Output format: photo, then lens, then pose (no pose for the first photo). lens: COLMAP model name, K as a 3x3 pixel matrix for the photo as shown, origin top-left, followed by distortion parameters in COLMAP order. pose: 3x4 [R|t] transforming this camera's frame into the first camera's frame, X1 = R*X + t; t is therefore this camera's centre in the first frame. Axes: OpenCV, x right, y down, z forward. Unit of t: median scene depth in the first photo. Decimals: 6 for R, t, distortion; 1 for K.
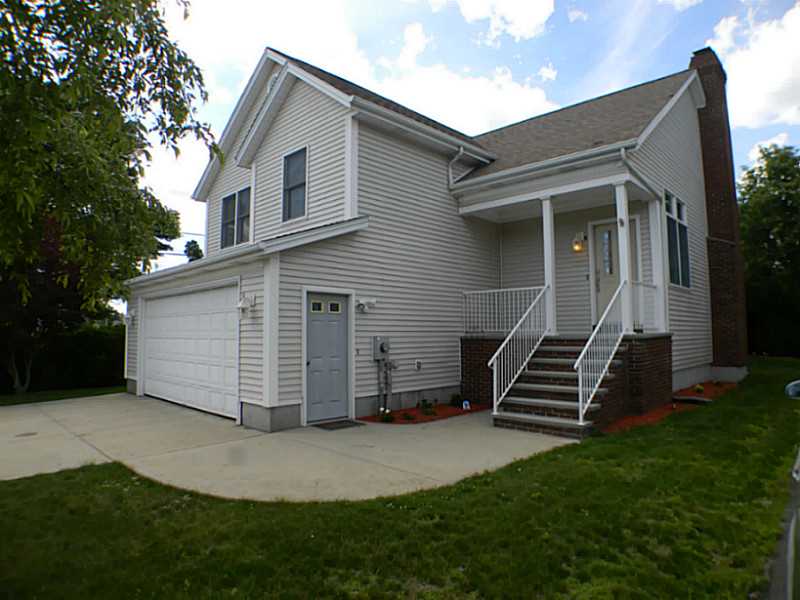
lens RADIAL K [[502.7, 0, 395.5], [0, 502.7, 298.2], [0, 0, 1]] dist [-0.125051, 0.022509]
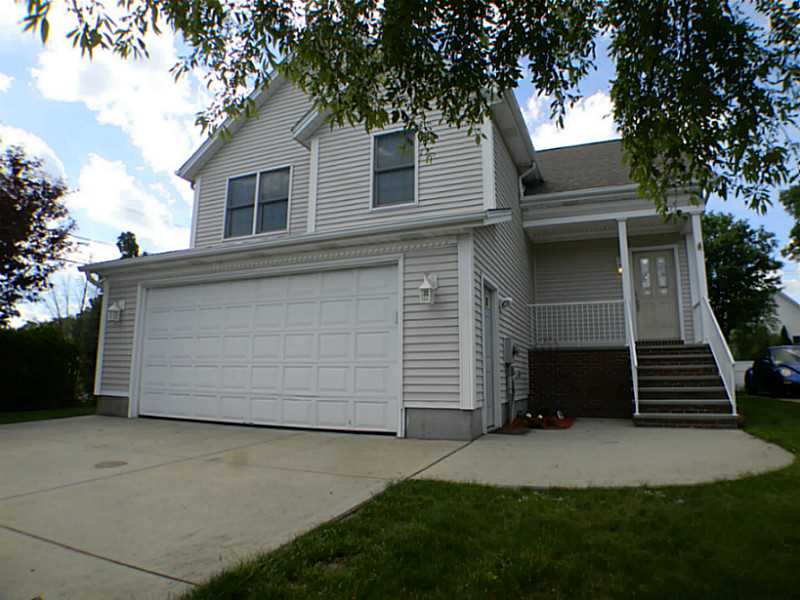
lens RADIAL K [[502.7, 0, 399.6], [0, 502.7, 303.9], [0, 0, 1]] dist [-0.125051, 0.022509]
pose [[0.928014, 0.069621, 0.365981, -0.487578], [-0.040809, 0.995468, -0.085890, 0.086331], [-0.370303, 0.064772, 0.926650, 0.186807]]
